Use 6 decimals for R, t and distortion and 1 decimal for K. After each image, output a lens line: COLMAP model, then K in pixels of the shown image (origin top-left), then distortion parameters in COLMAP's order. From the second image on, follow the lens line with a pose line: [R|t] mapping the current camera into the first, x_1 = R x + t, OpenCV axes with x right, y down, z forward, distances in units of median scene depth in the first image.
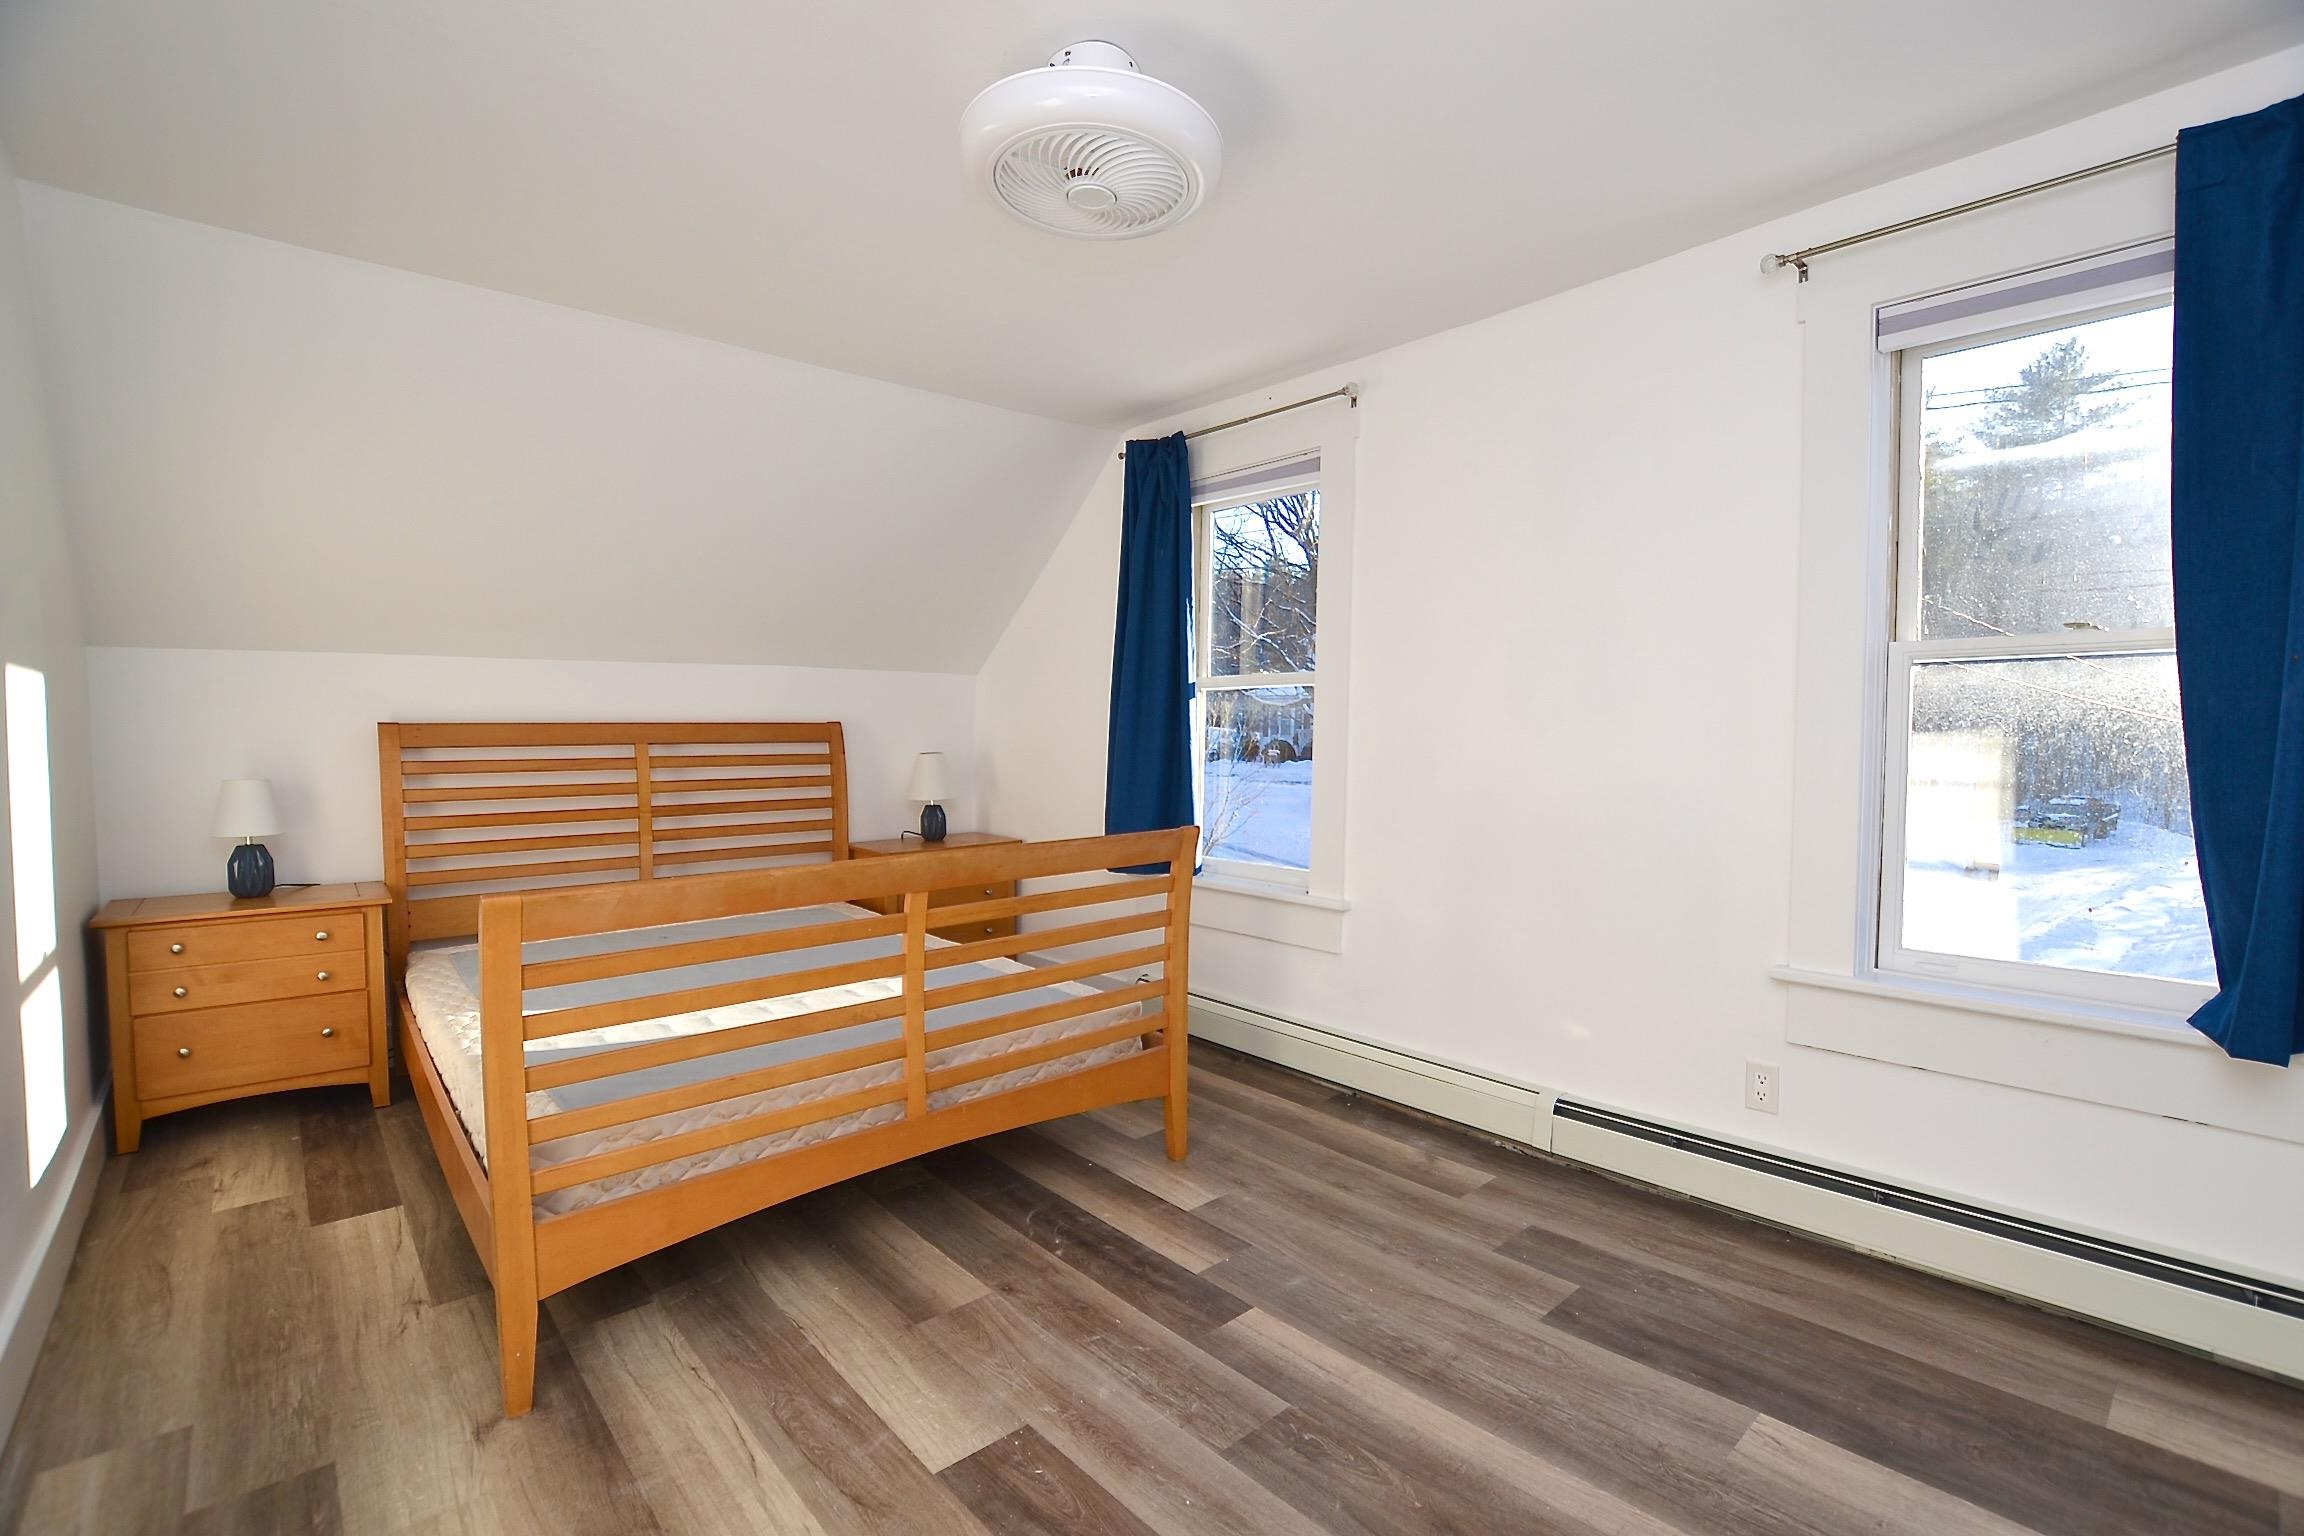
lens RADIAL K [[1031.4, 0, 1152.2], [0, 1031.4, 768.0], [0, 0, 1]] dist [-0.037400, 0.005881]
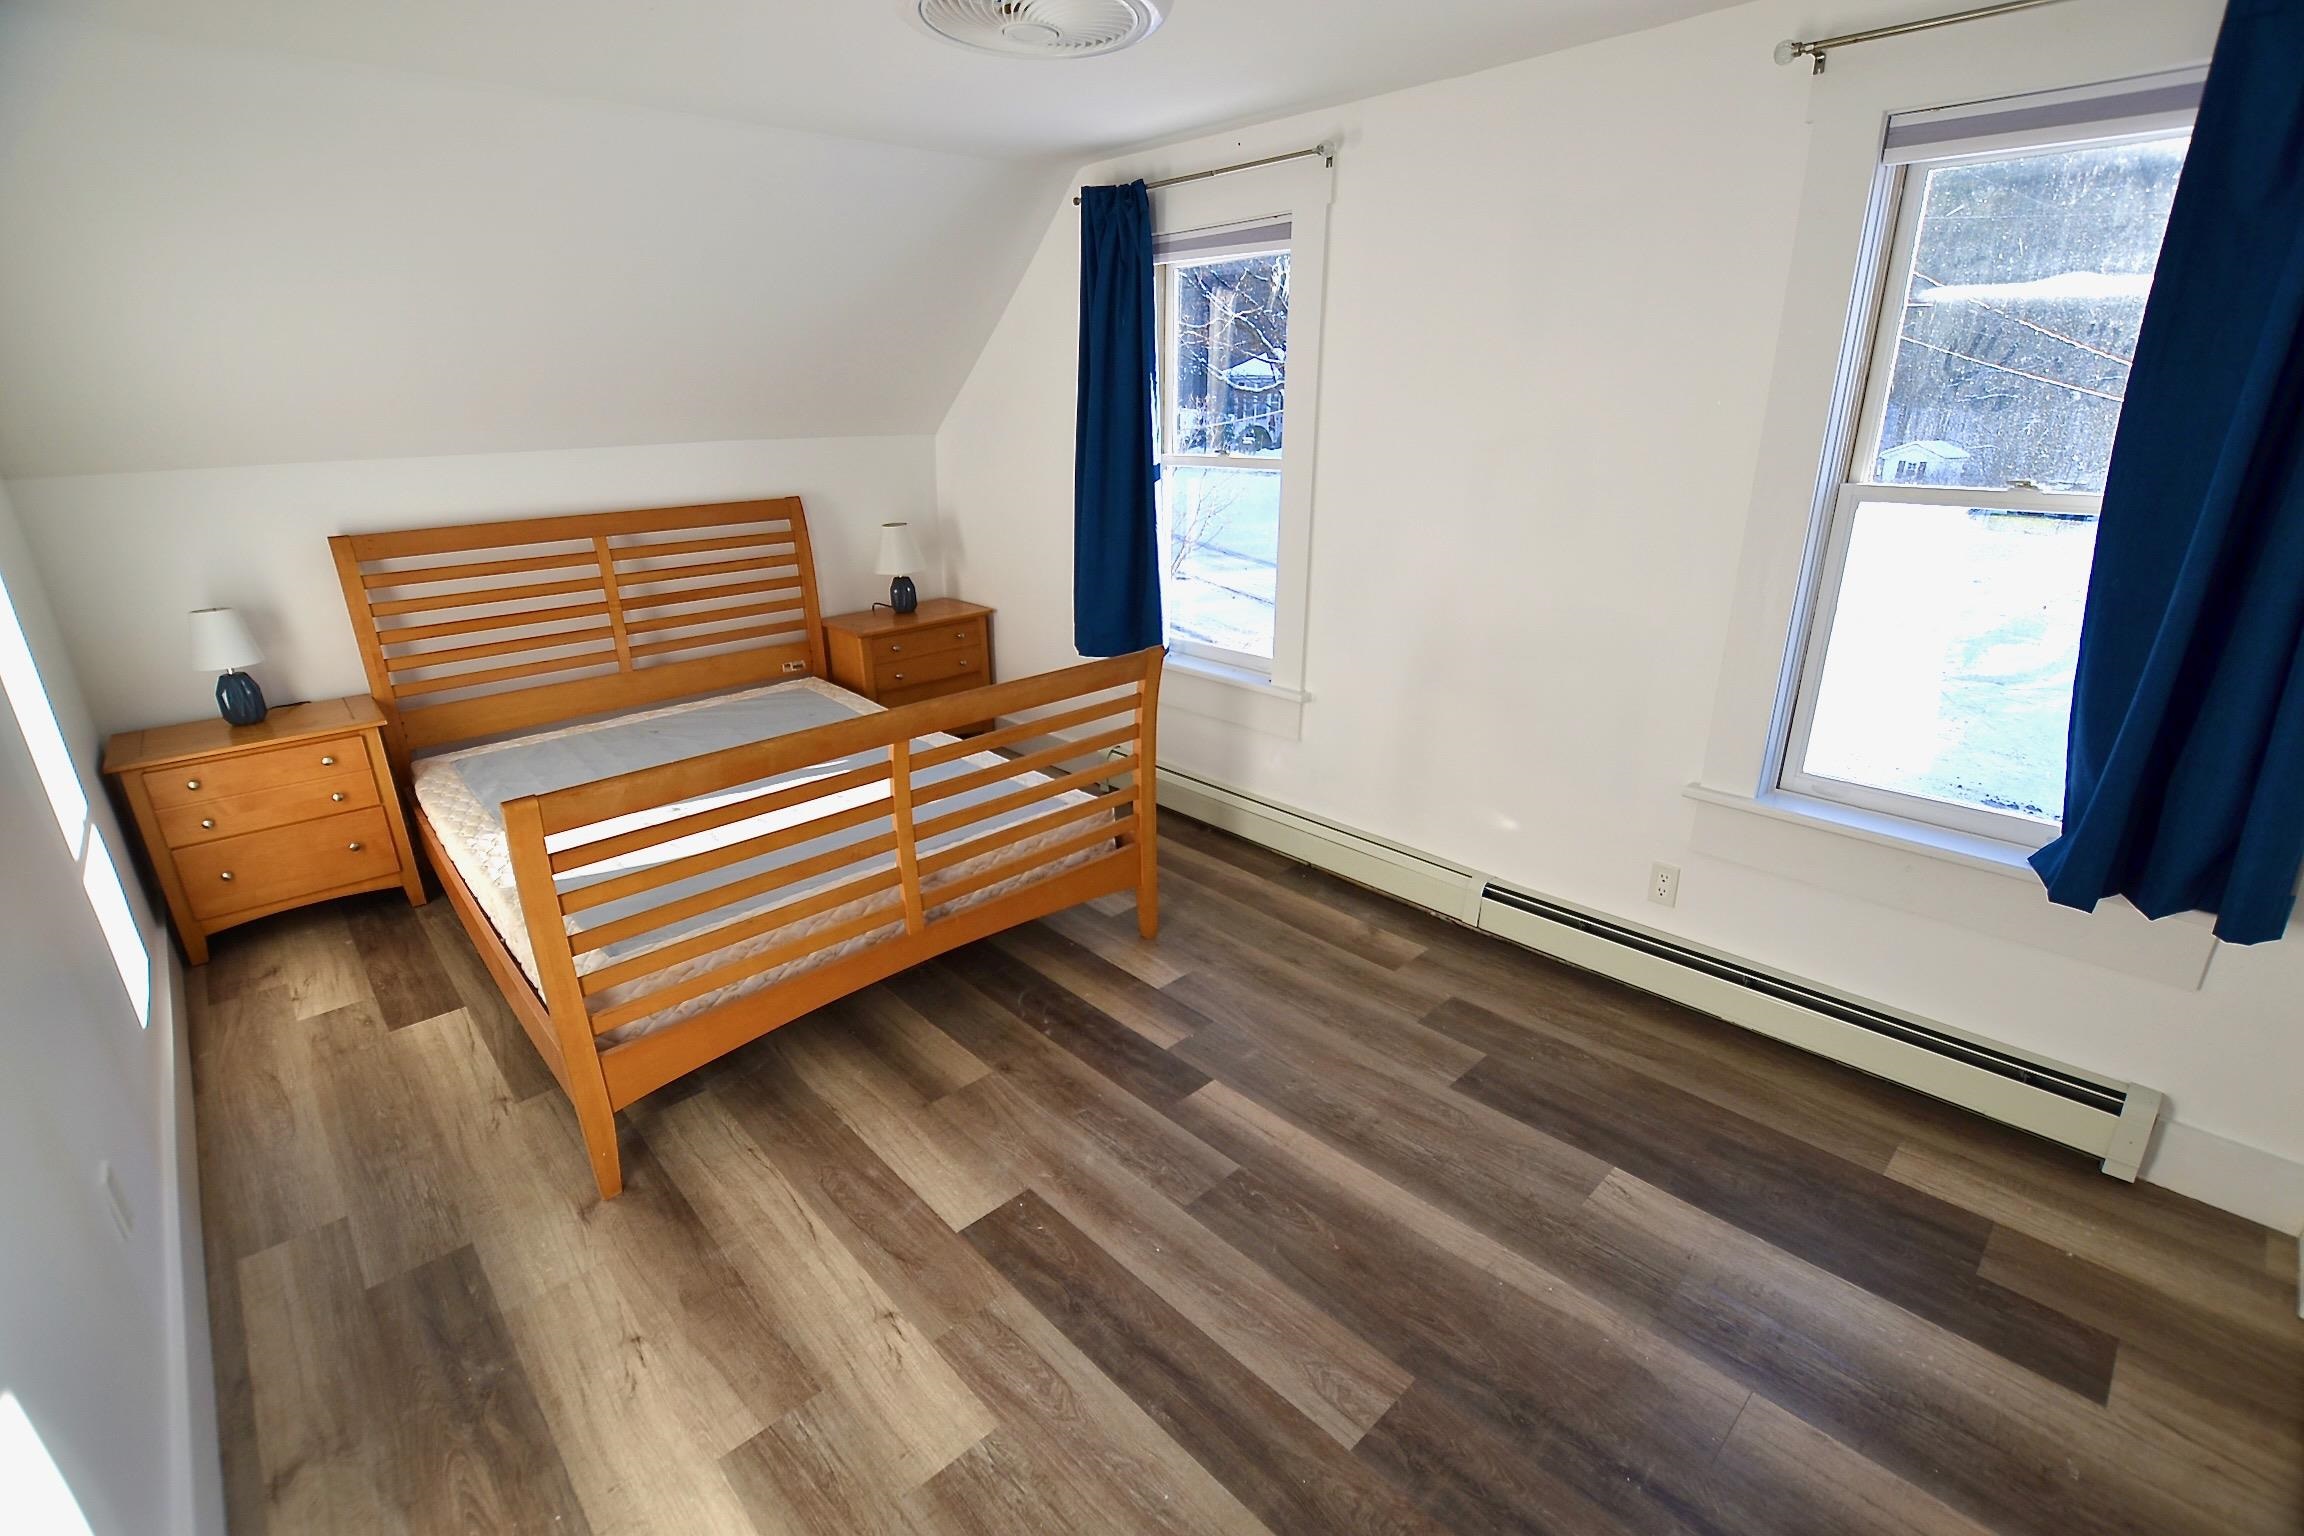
lens RADIAL K [[1031.4, 0, 1153.0], [0, 1031.4, 779.9], [0, 0, 1]] dist [-0.037400, 0.005881]
pose [[0.999468, -0.023553, 0.022540, 0.008811], [0.015692, 0.953615, 0.300620, -0.148958], [-0.028575, -0.300107, 0.953478, -0.035185]]
